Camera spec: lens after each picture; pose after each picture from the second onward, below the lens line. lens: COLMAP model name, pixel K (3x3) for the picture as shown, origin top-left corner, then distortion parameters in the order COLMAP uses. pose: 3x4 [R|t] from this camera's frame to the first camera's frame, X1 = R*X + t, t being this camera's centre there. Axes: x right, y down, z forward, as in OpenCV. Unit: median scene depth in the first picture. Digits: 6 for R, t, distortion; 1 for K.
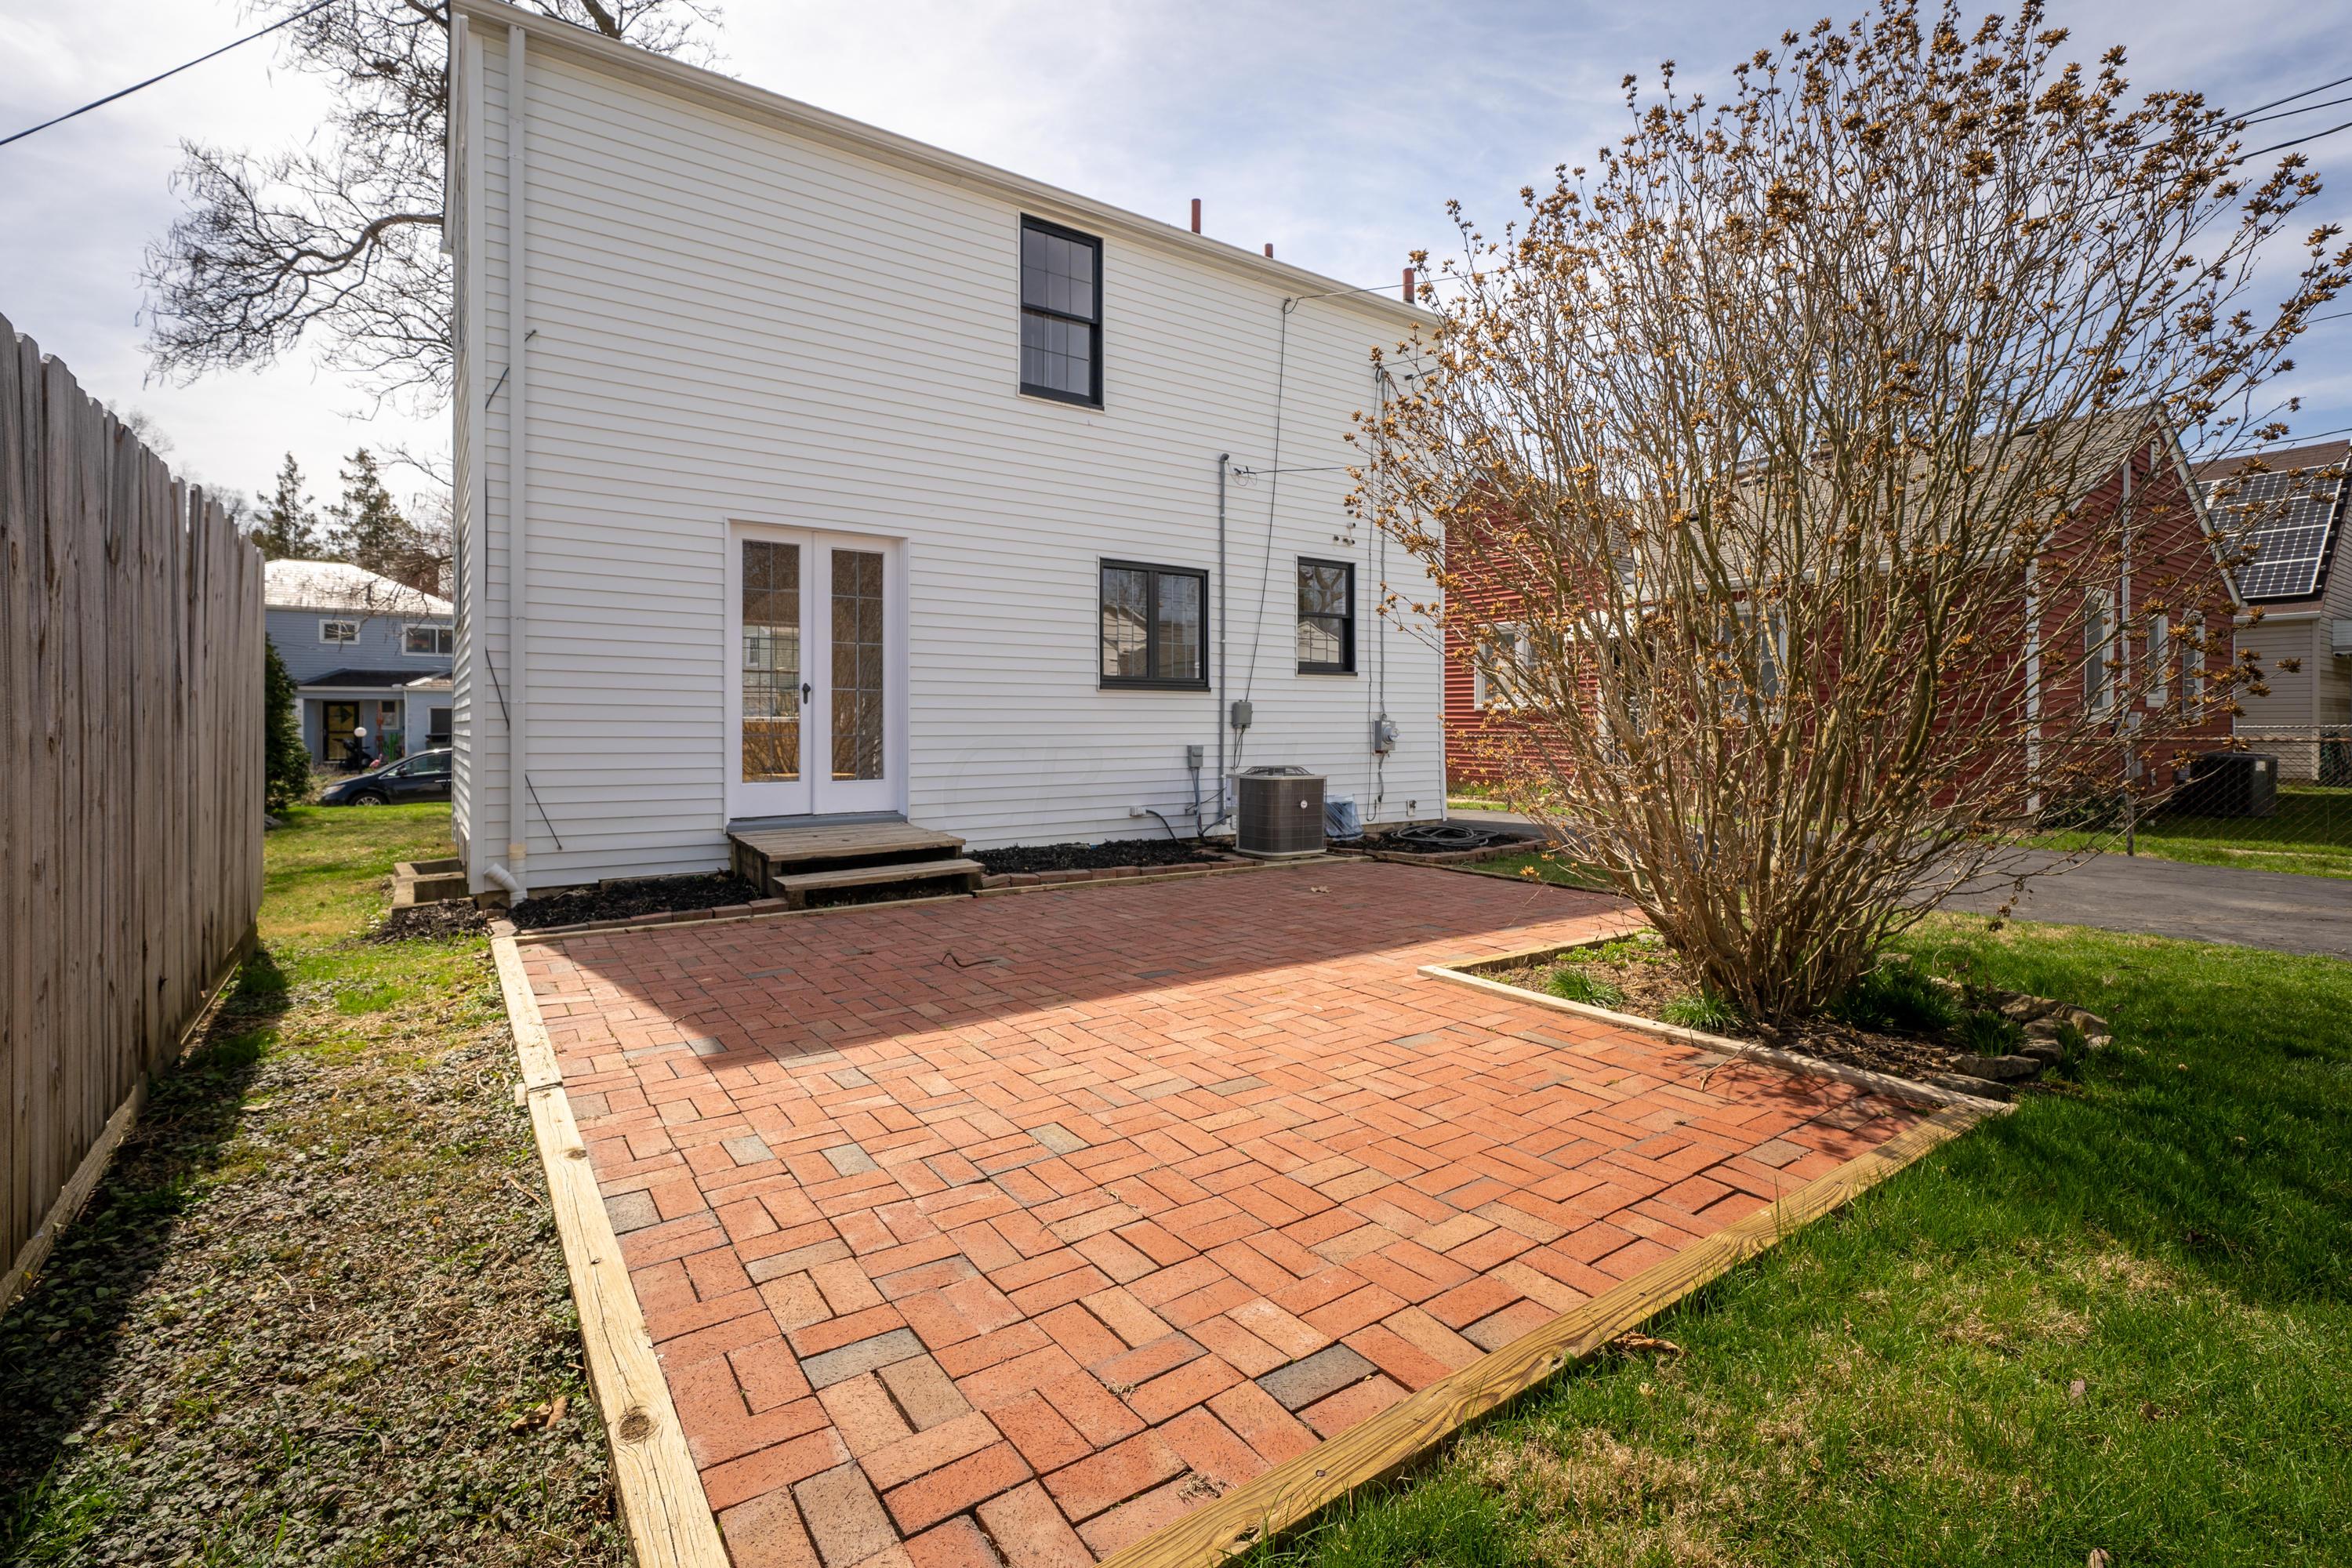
lens RADIAL K [[1040.8, 0, 1147.8], [0, 1040.8, 717.2], [0, 0, 1]] dist [0.004982, 0.002396]
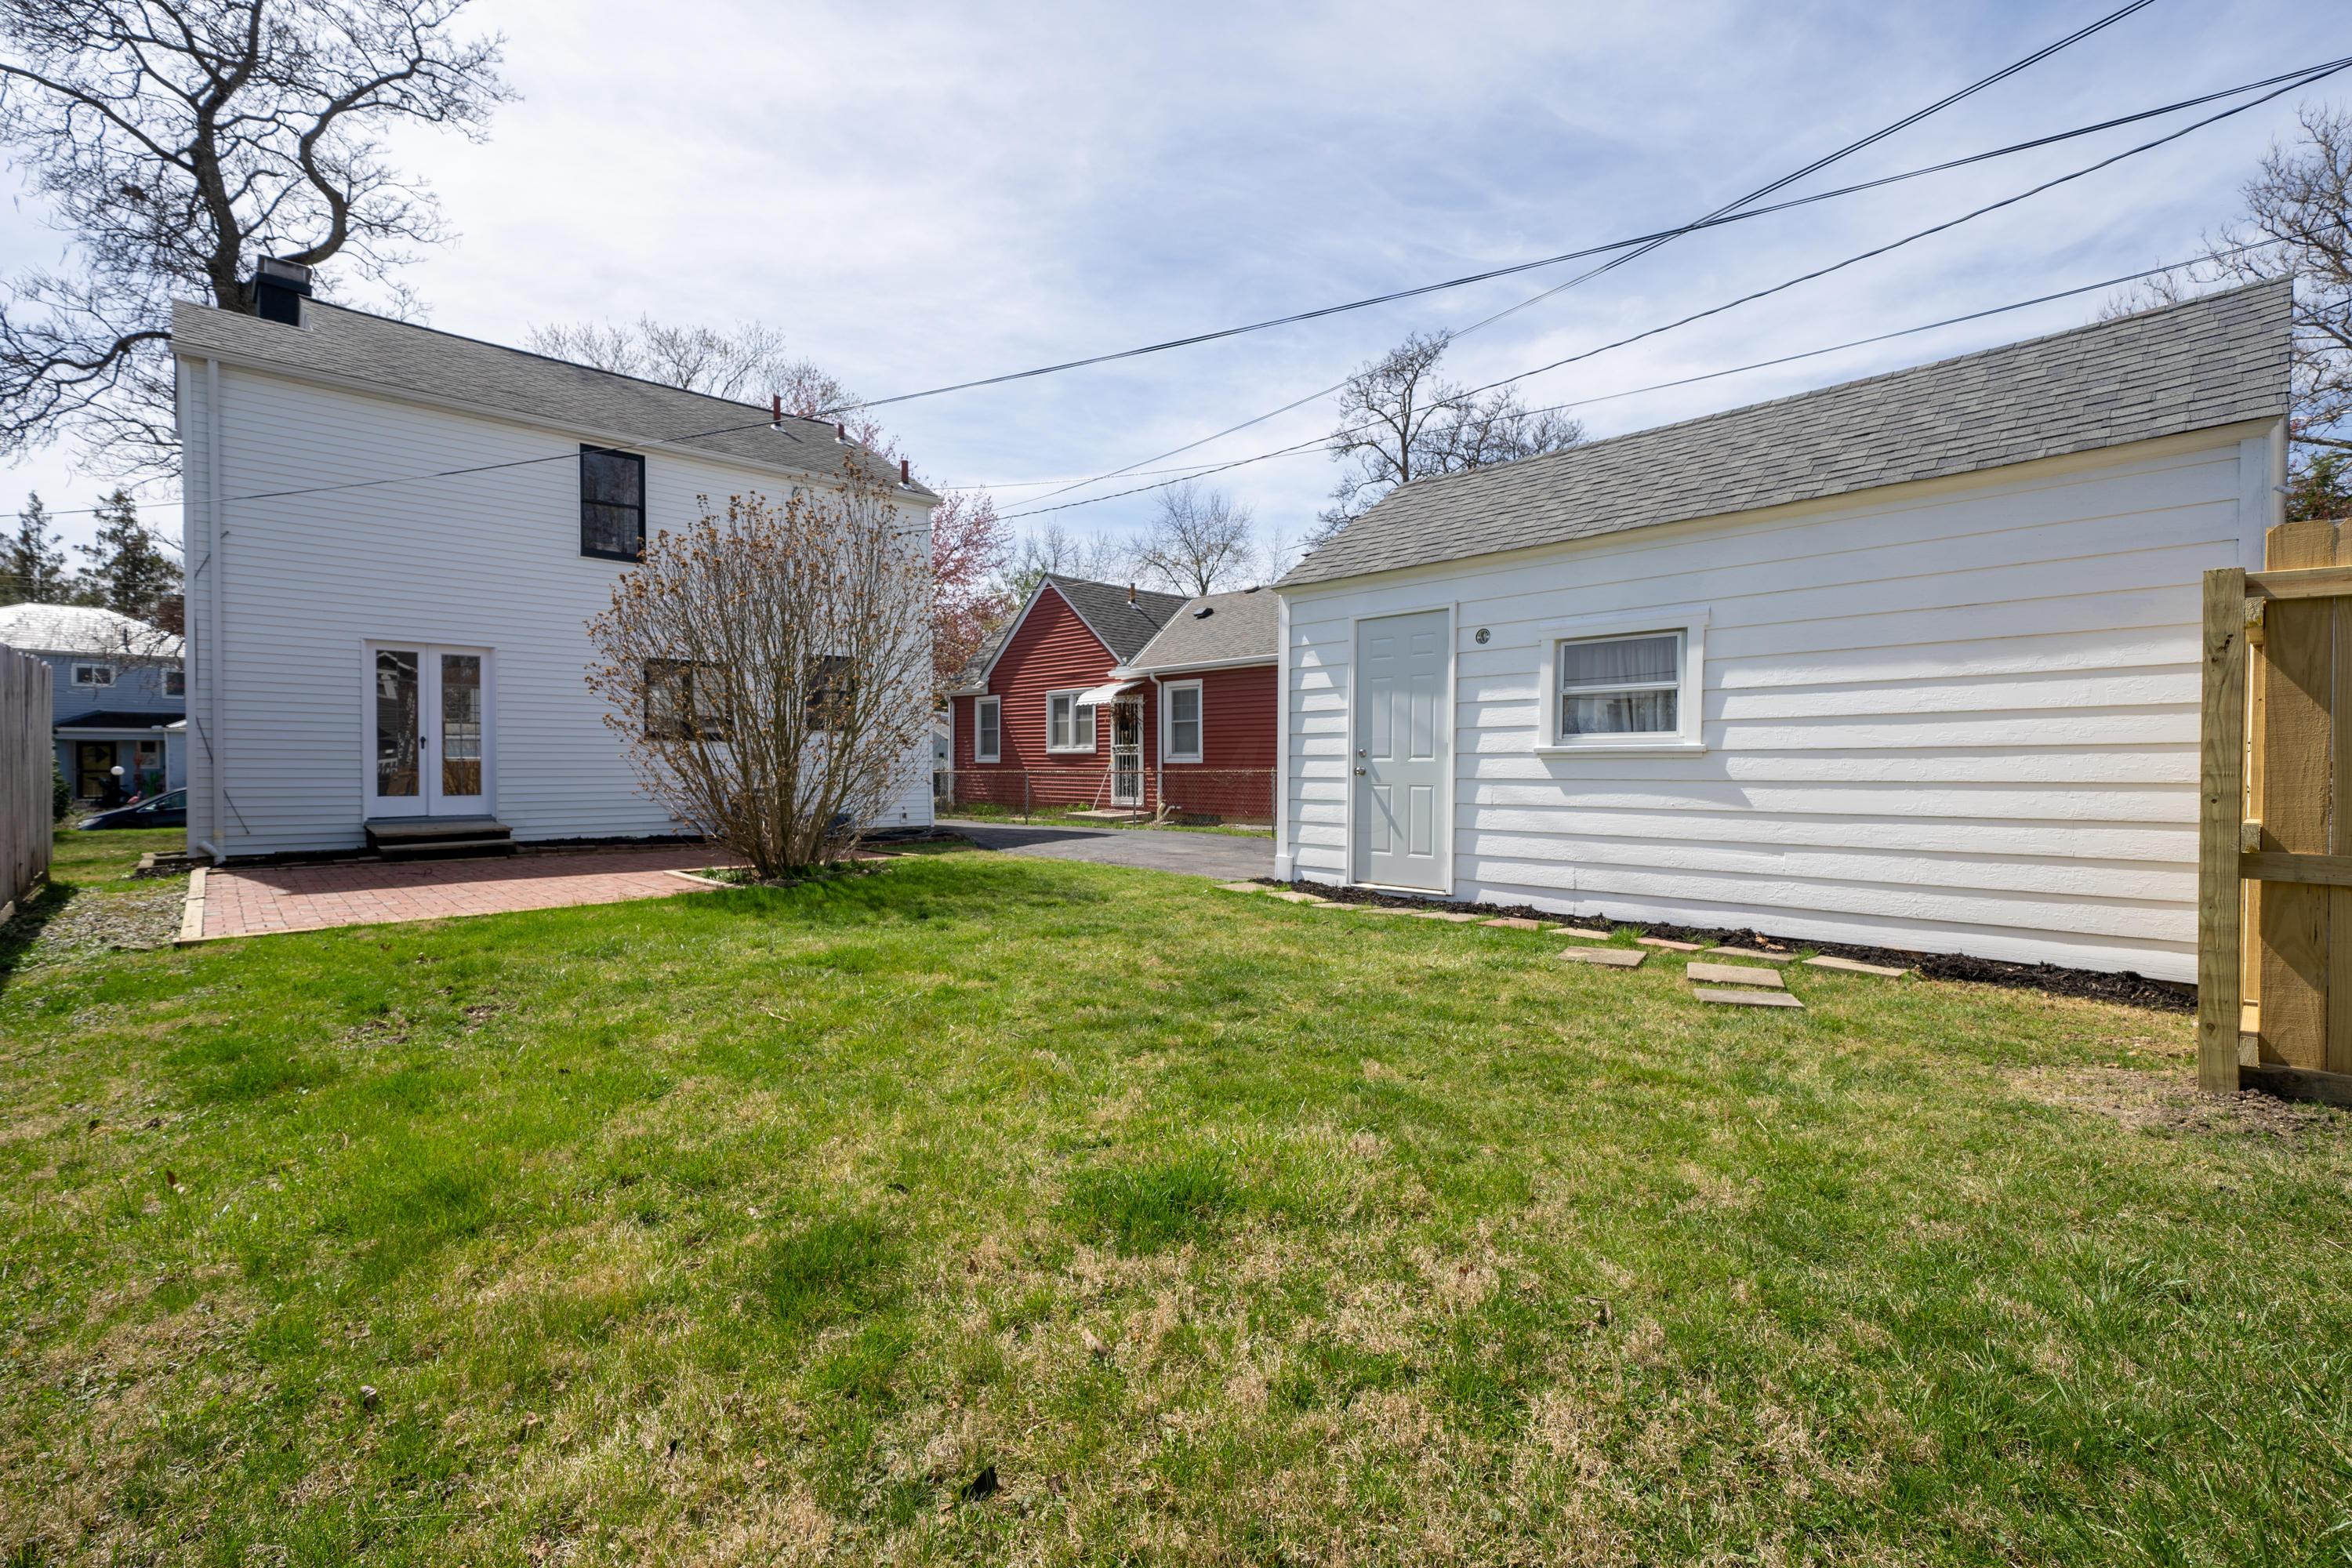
lens RADIAL K [[1040.8, 0, 1168.1], [0, 1040.8, 772.6], [0, 0, 1]] dist [0.004982, 0.002396]
pose [[0.990286, -0.000678, 0.139045, 0.477983], [-0.001141, 0.999915, 0.013003, 0.001239], [-0.139042, -0.013036, 0.990201, -0.627985]]
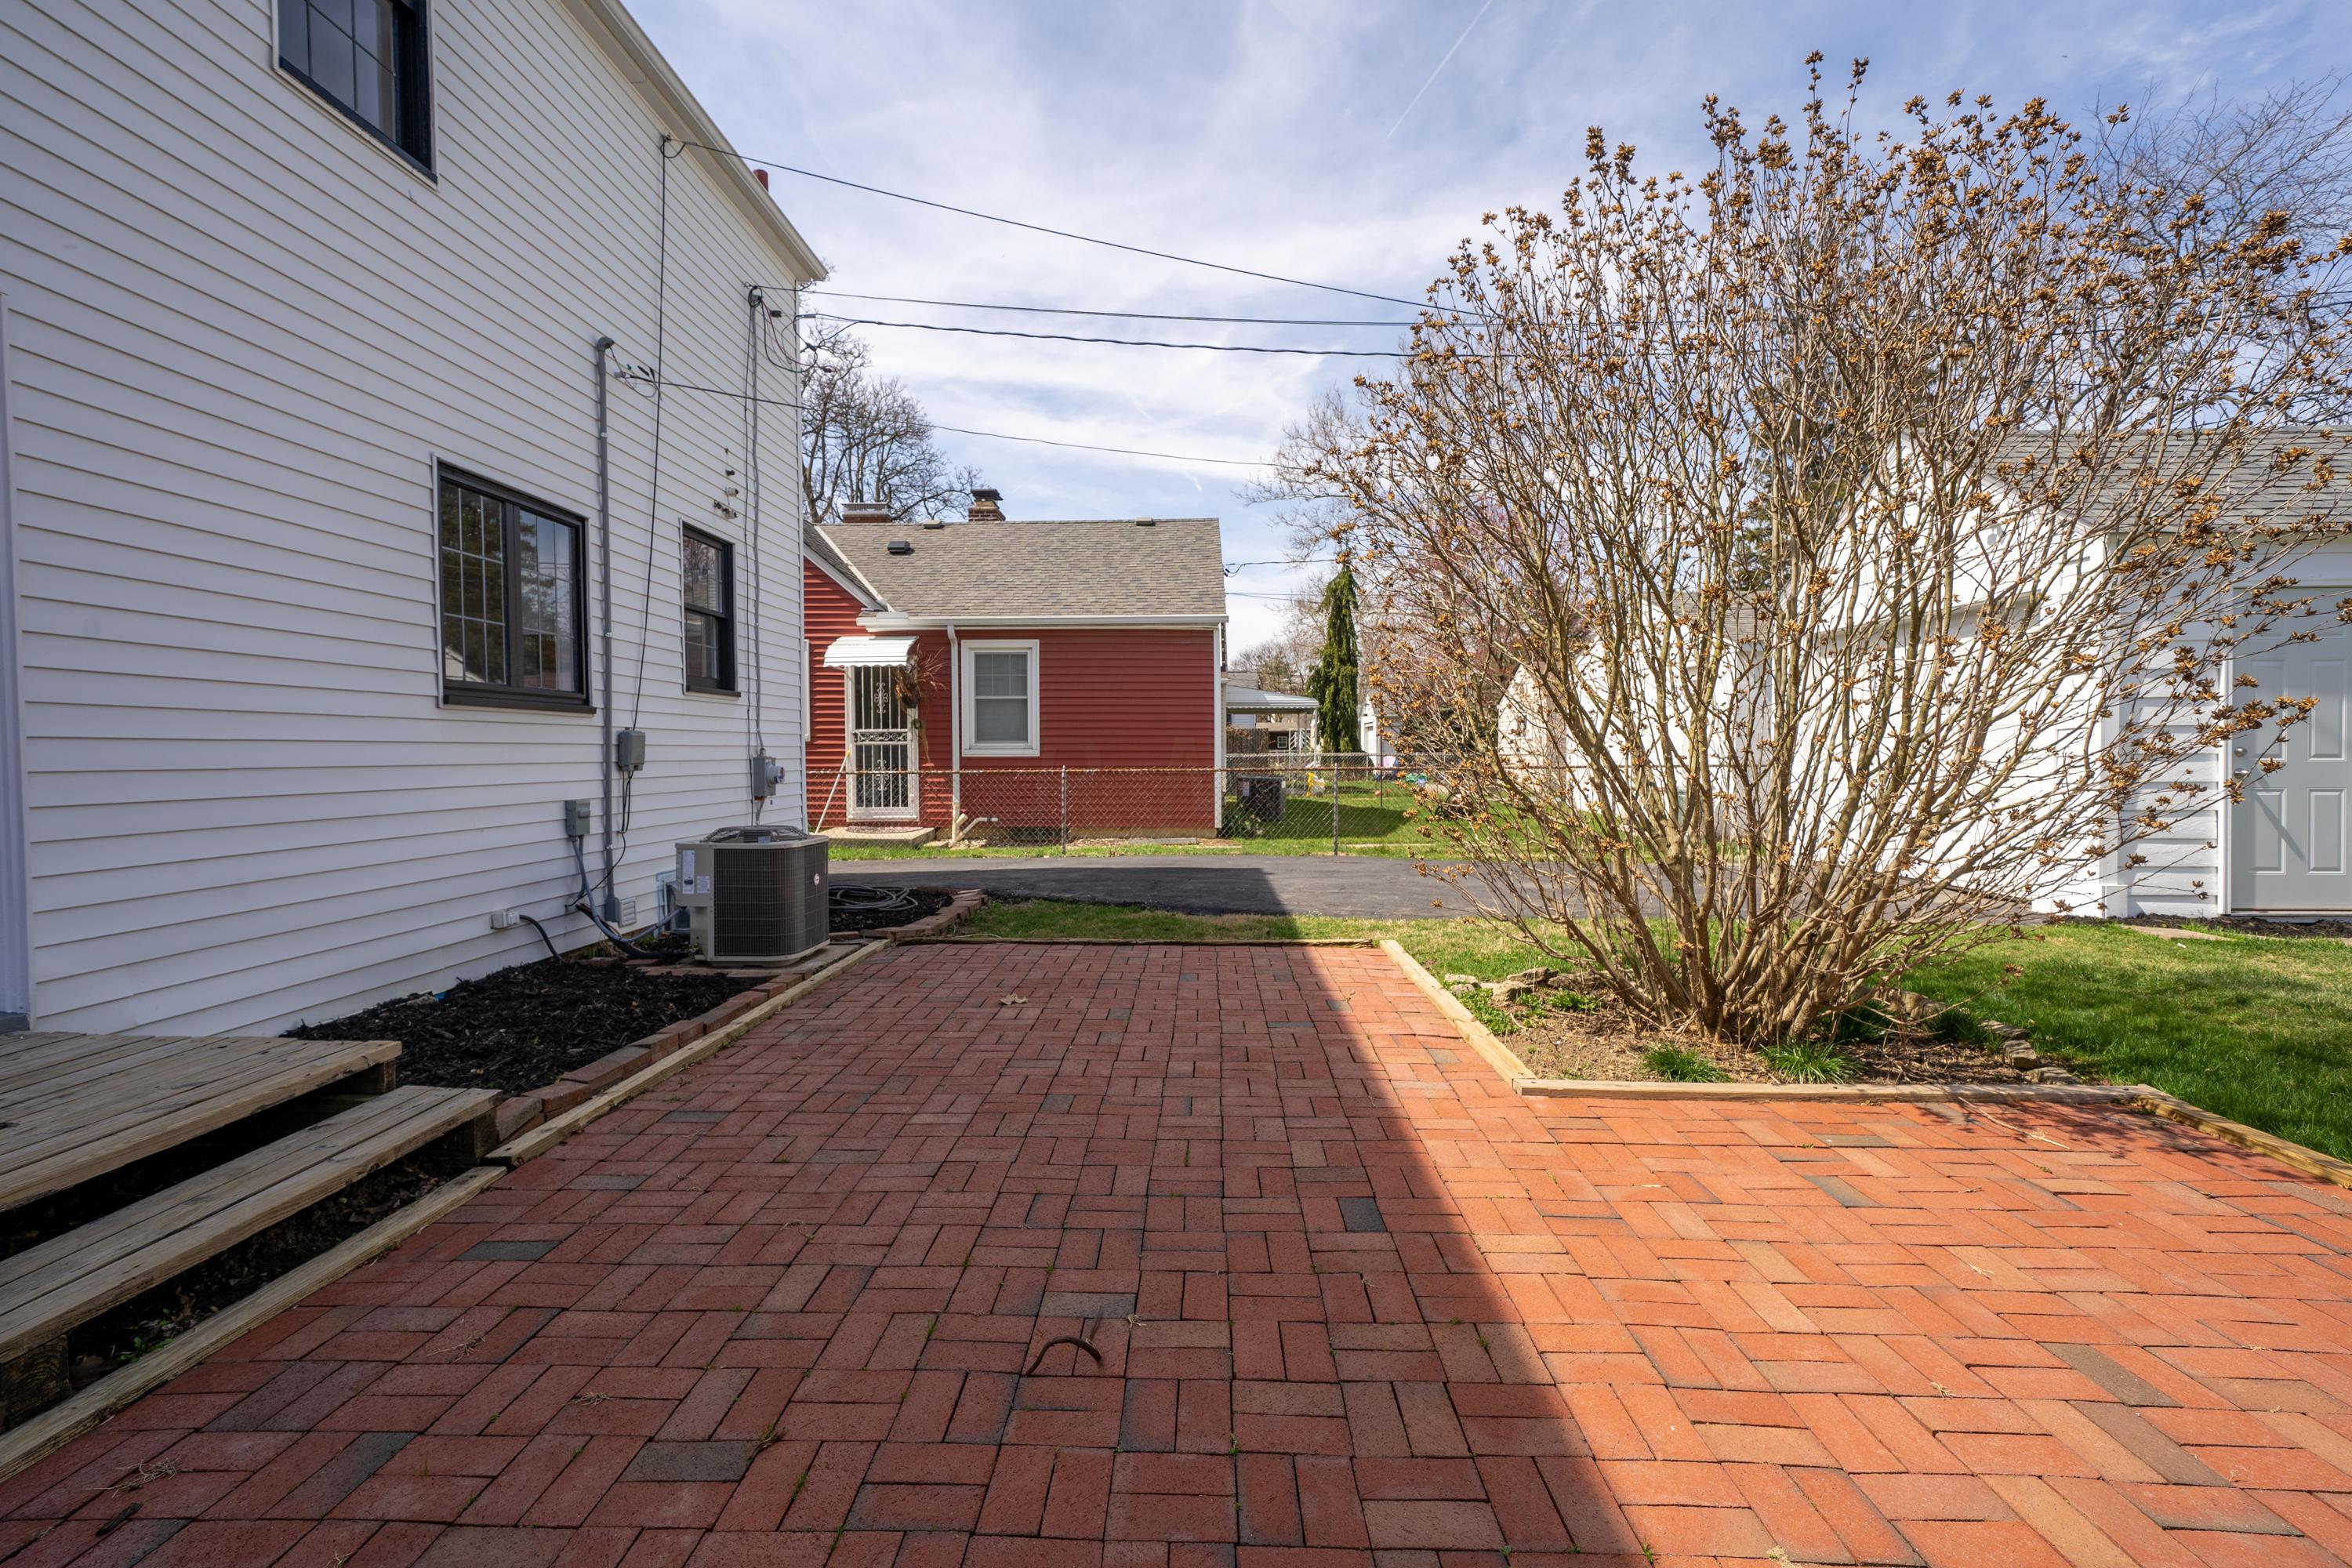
lens RADIAL K [[1040.8, 0, 1163.2], [0, 1040.8, 777.9], [0, 0, 1]] dist [0.004982, 0.002396]
pose [[0.600497, -0.022501, 0.799311, -0.235549], [-0.002187, 0.999554, 0.029781, -0.005385], [-0.799624, -0.019632, 0.600180, 0.343049]]
